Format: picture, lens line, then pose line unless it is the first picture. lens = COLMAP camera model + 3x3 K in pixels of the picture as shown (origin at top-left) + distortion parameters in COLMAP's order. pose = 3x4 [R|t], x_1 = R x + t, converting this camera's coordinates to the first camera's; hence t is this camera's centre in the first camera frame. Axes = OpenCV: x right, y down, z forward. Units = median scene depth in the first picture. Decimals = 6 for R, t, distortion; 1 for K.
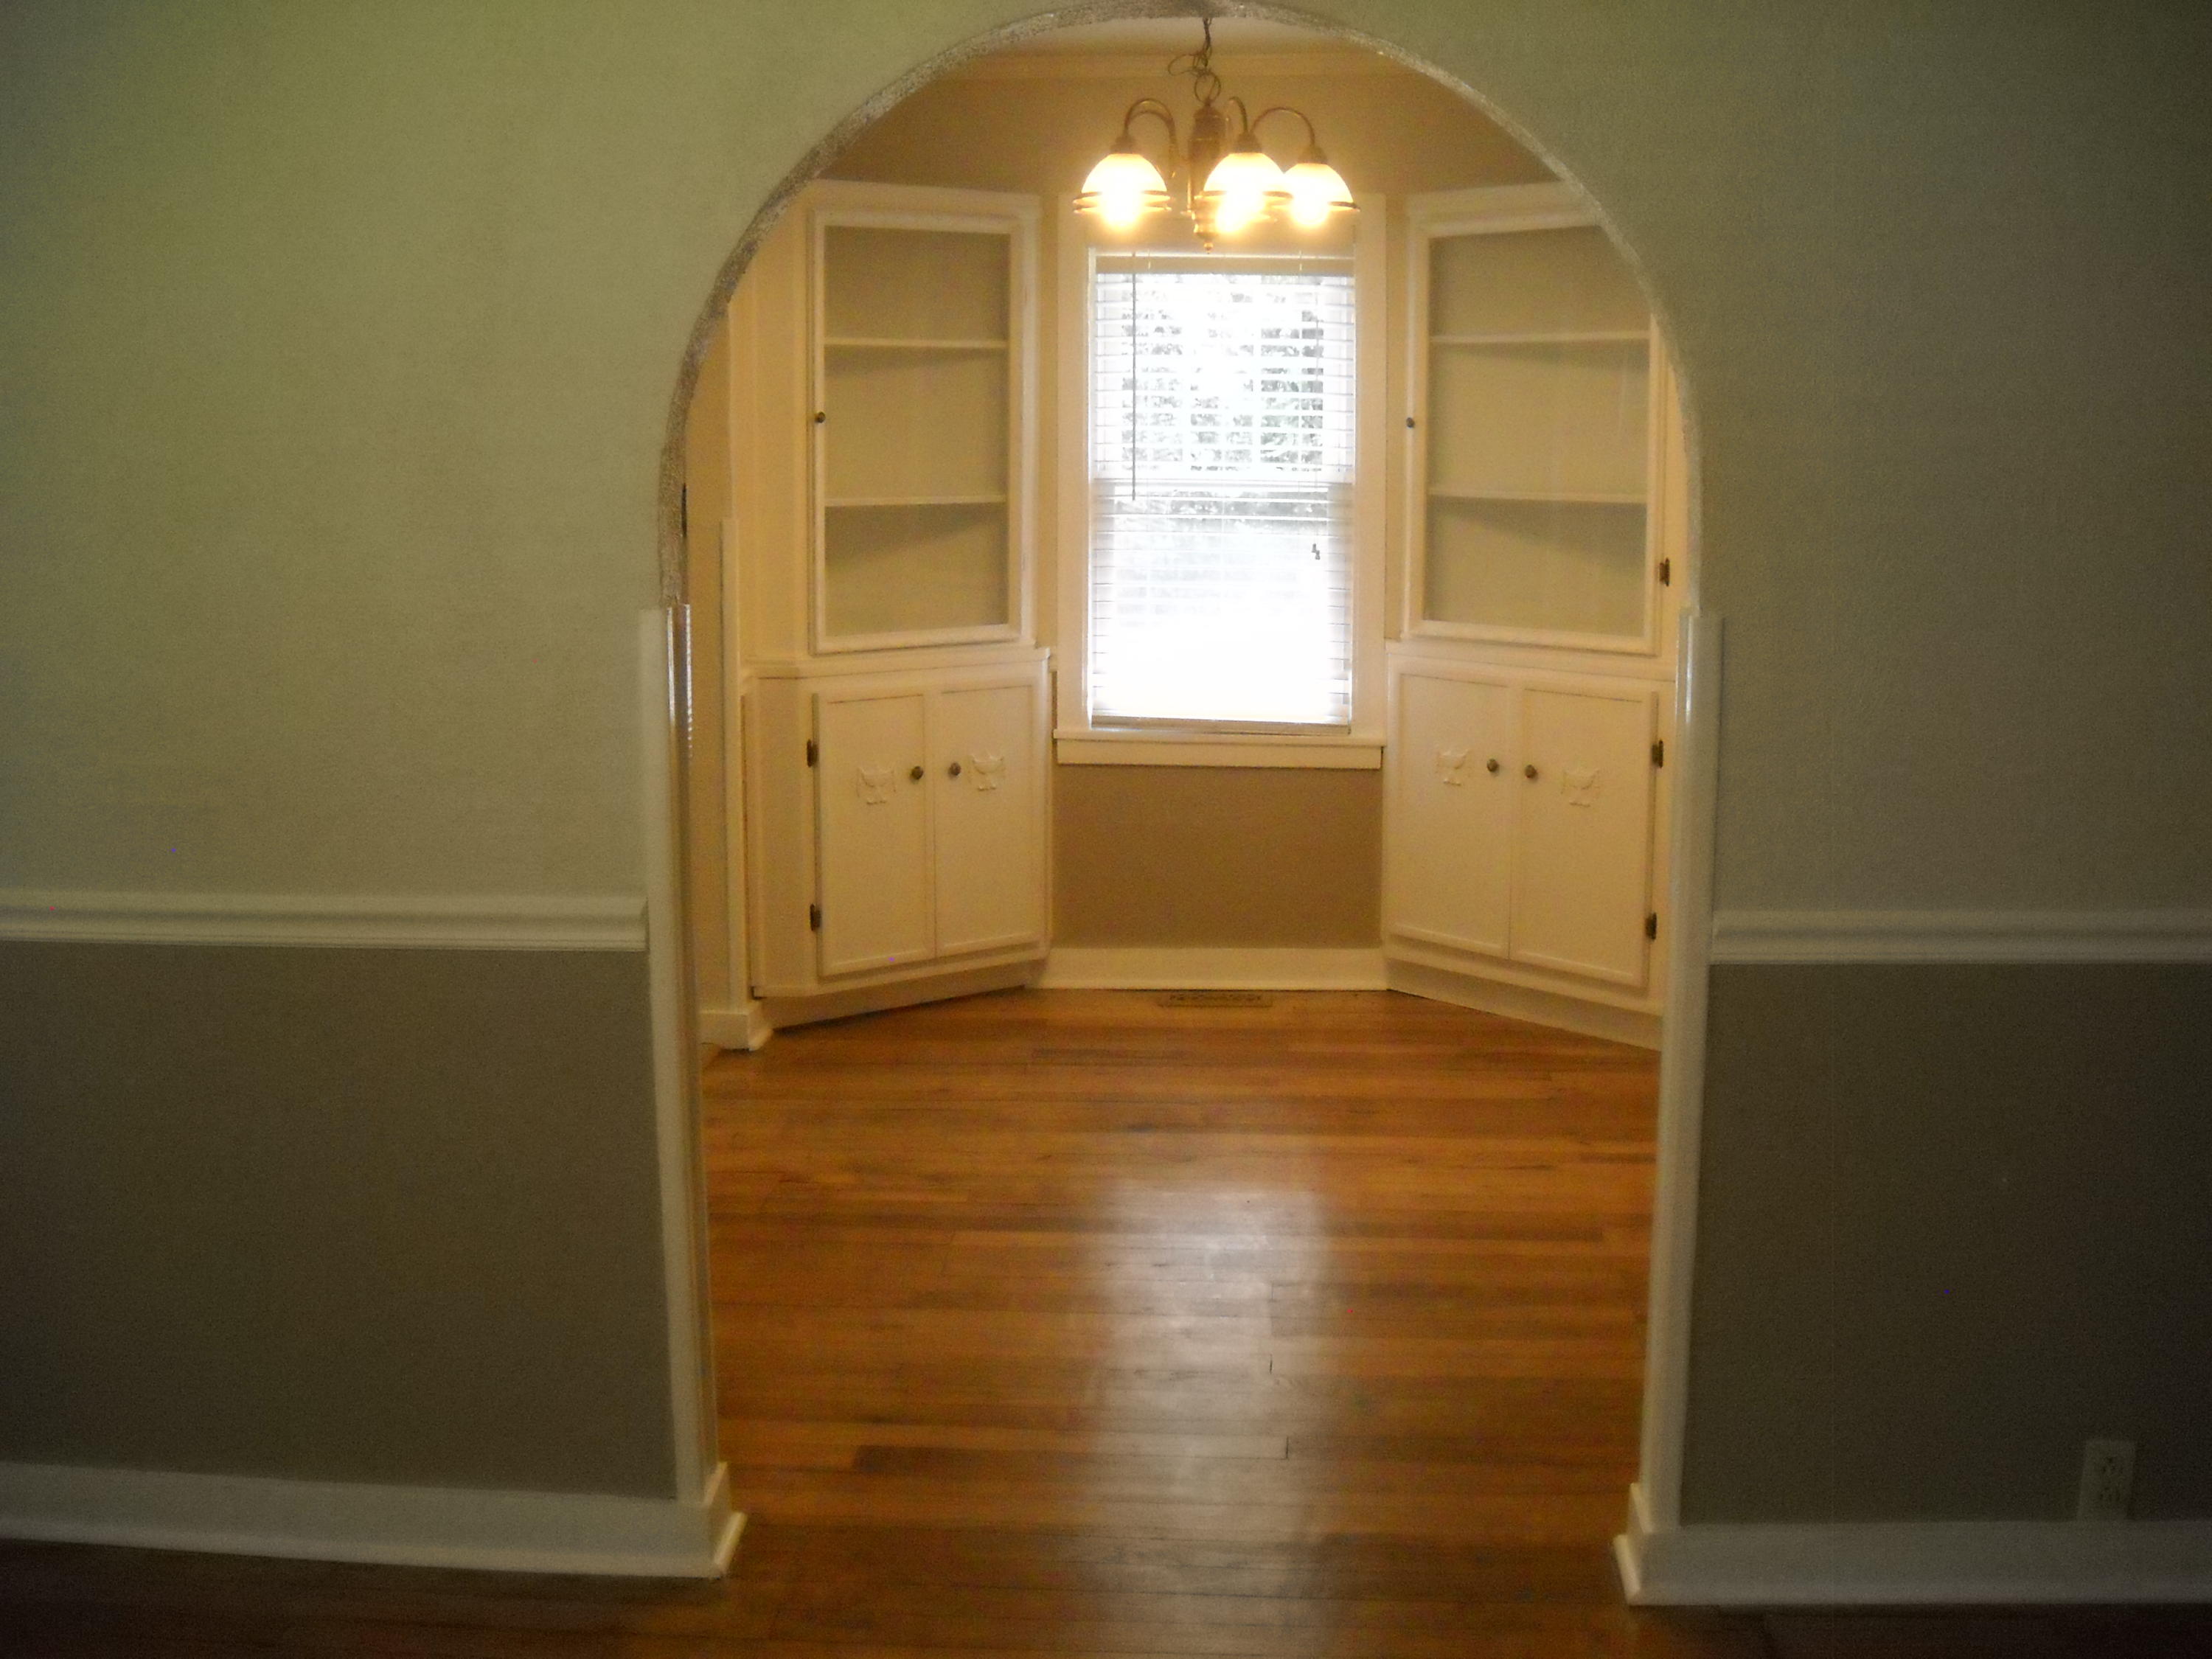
lens RADIAL K [[2528.7, 0, 1106.0], [0, 2528.7, 829.5], [0, 0, 1]] dist [-0.242849, 0.157185]
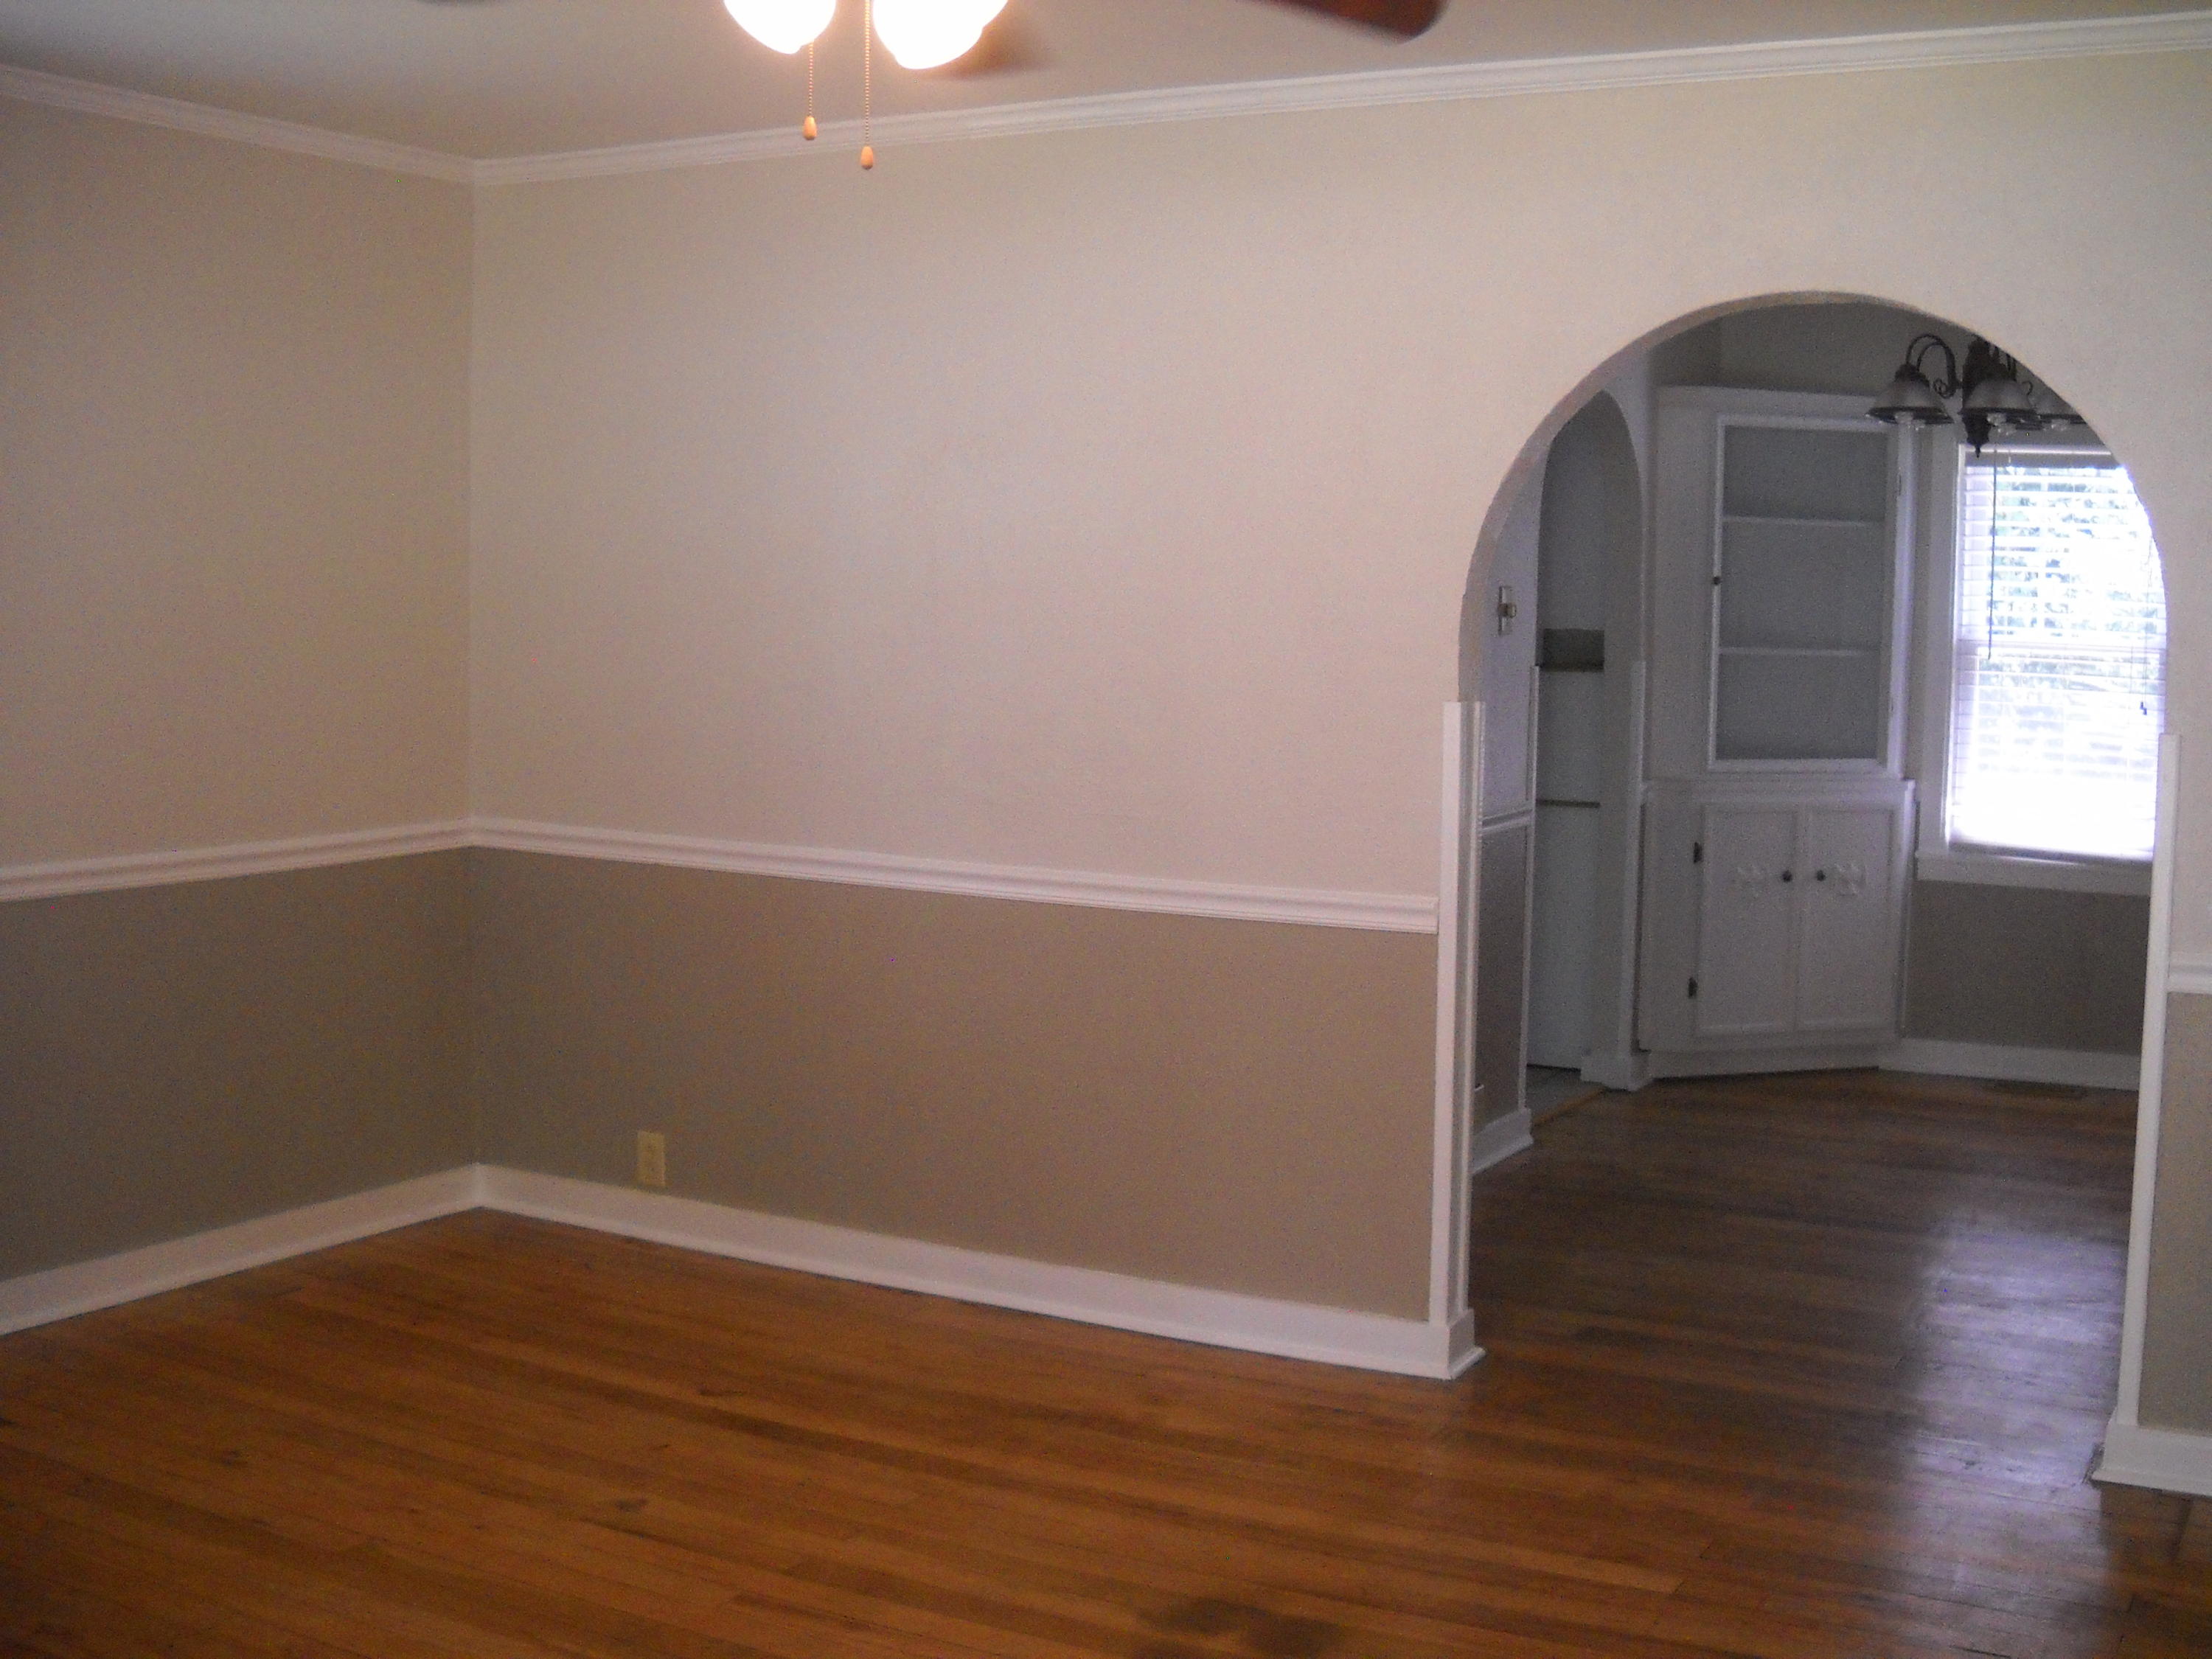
lens RADIAL K [[2528.7, 0, 1106.0], [0, 2528.7, 829.5], [0, 0, 1]] dist [-0.242849, 0.157185]
pose [[0.903291, 0.051469, -0.425930, 0.133749], [-0.079344, 0.995693, -0.047952, 0.037294], [0.421627, 0.077109, 0.903485, -0.209440]]
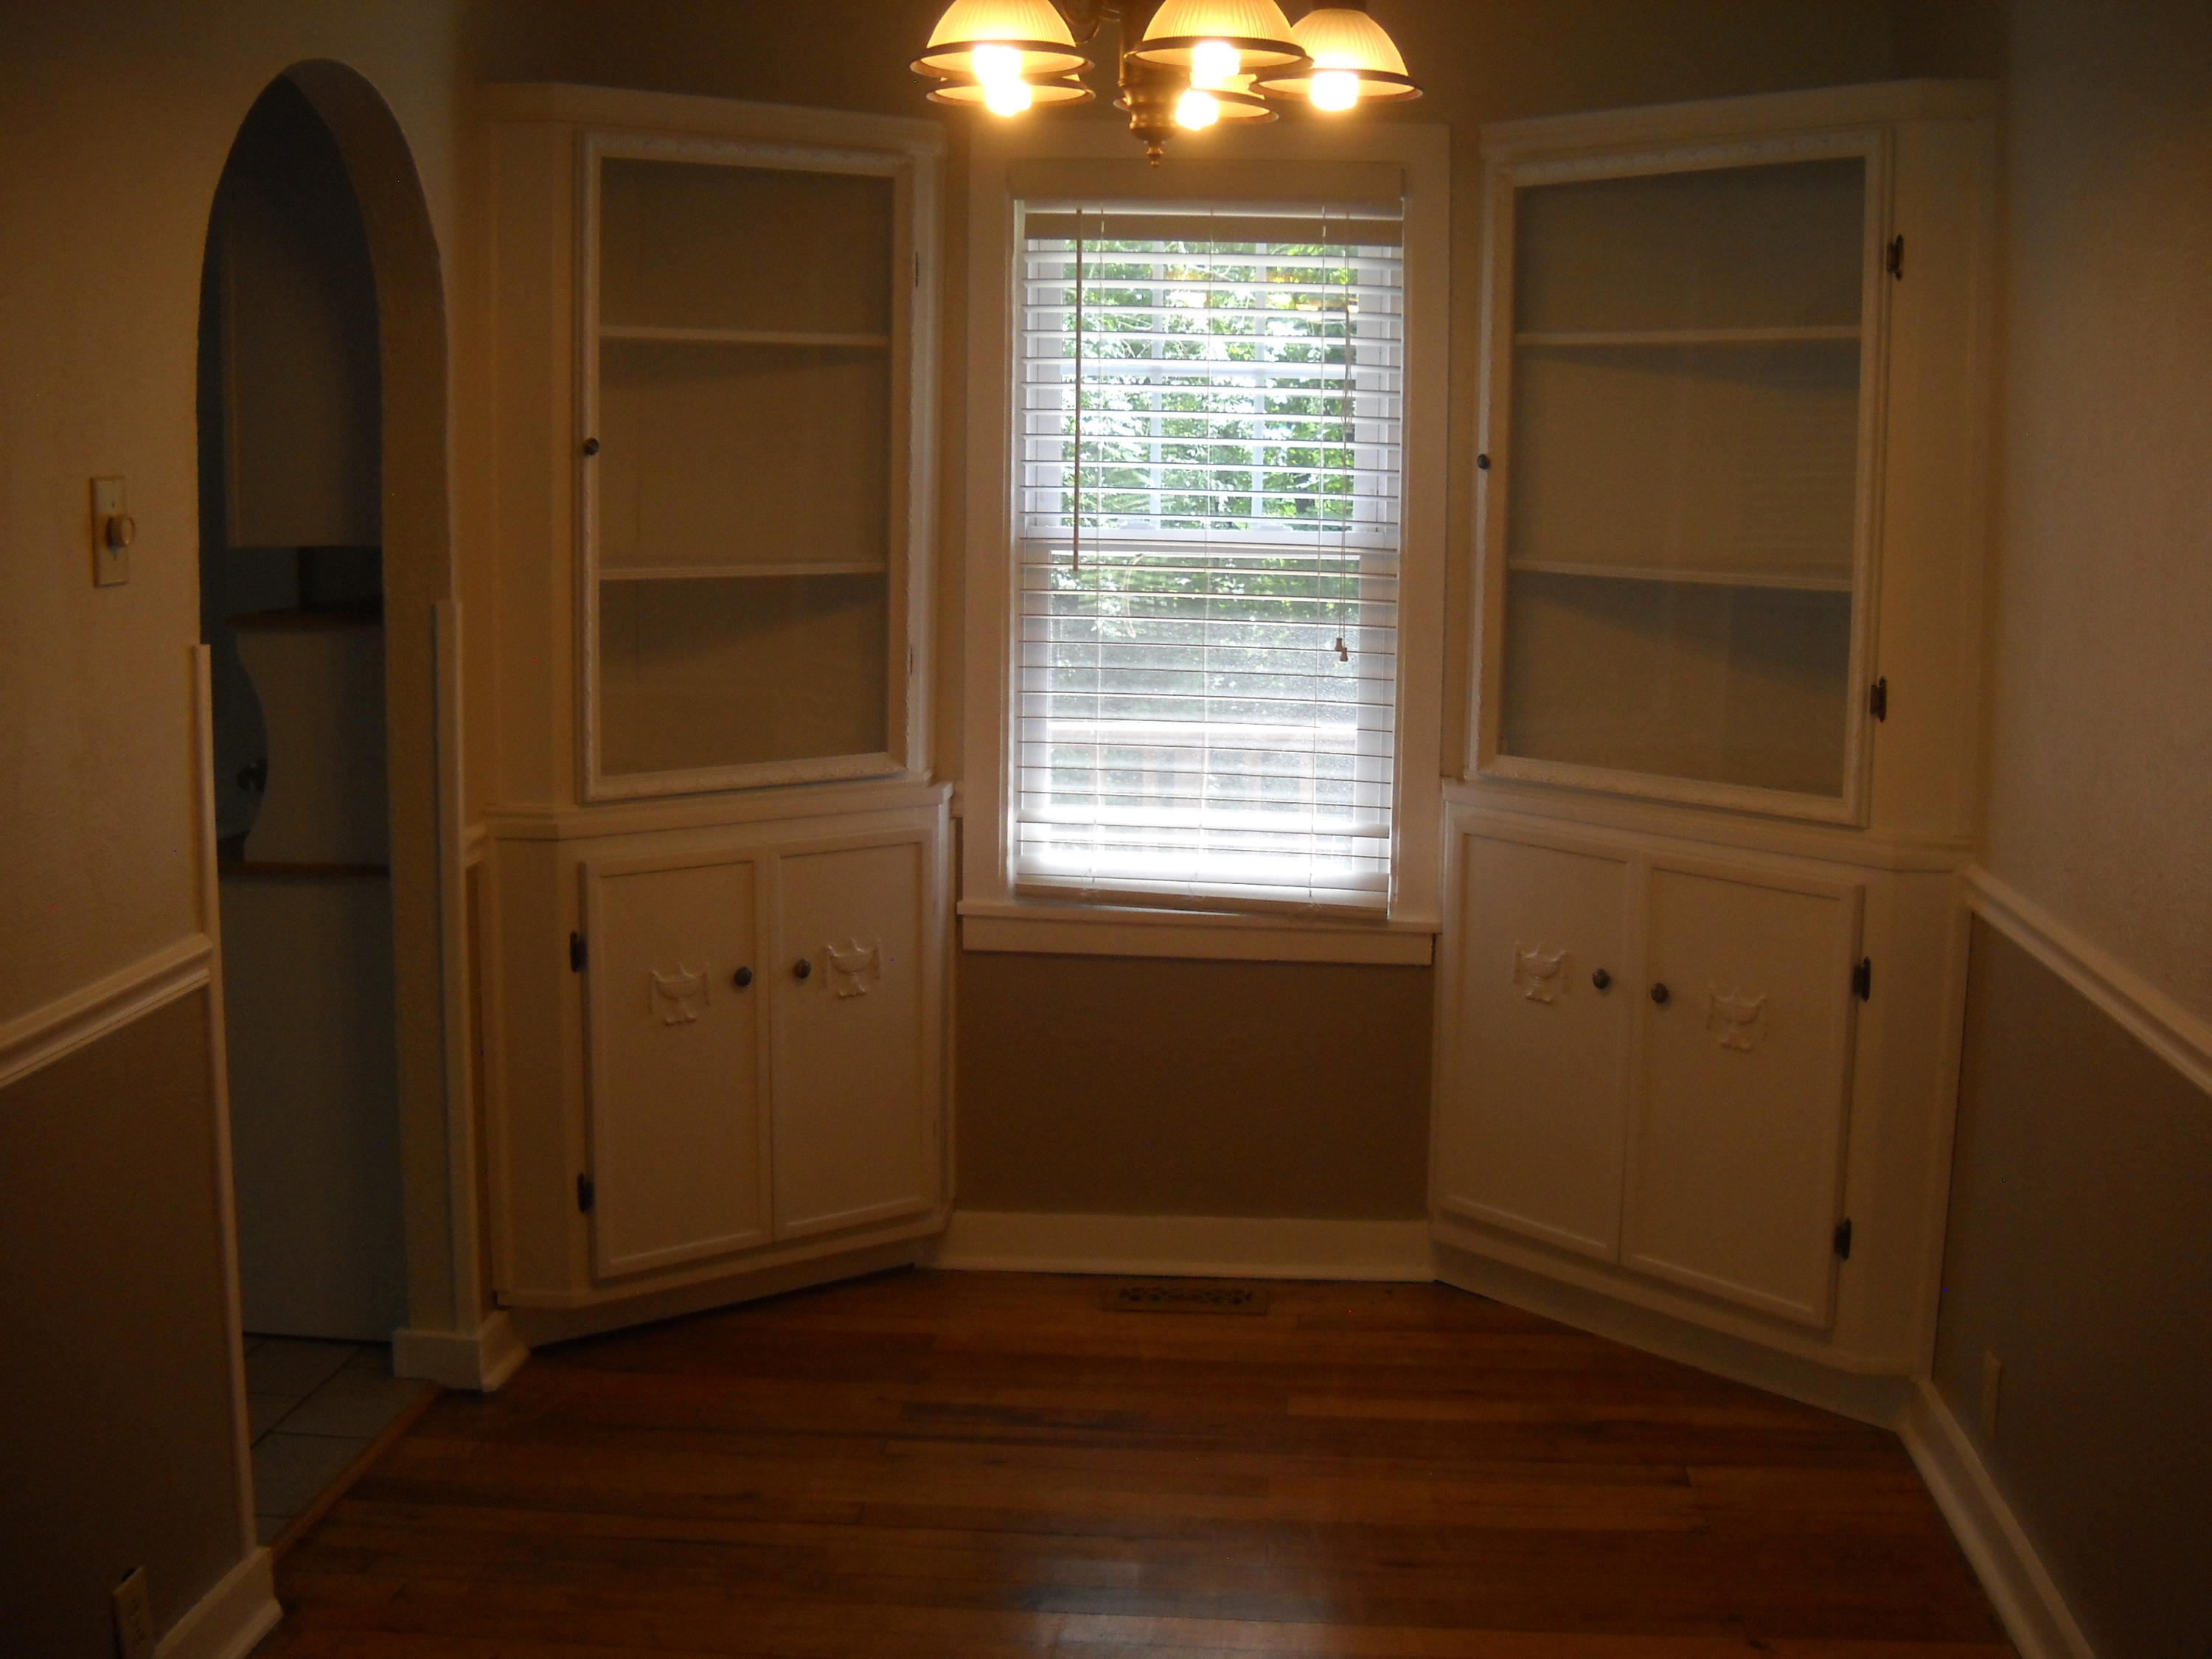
lens RADIAL K [[2528.7, 0, 1106.0], [0, 2528.7, 829.5], [0, 0, 1]] dist [-0.242849, 0.157185]
pose [[0.999860, 0.012662, -0.010894, 0.028305], [-0.012772, 0.999868, -0.010076, -0.055205], [0.010765, 0.010213, 0.999890, 0.325135]]
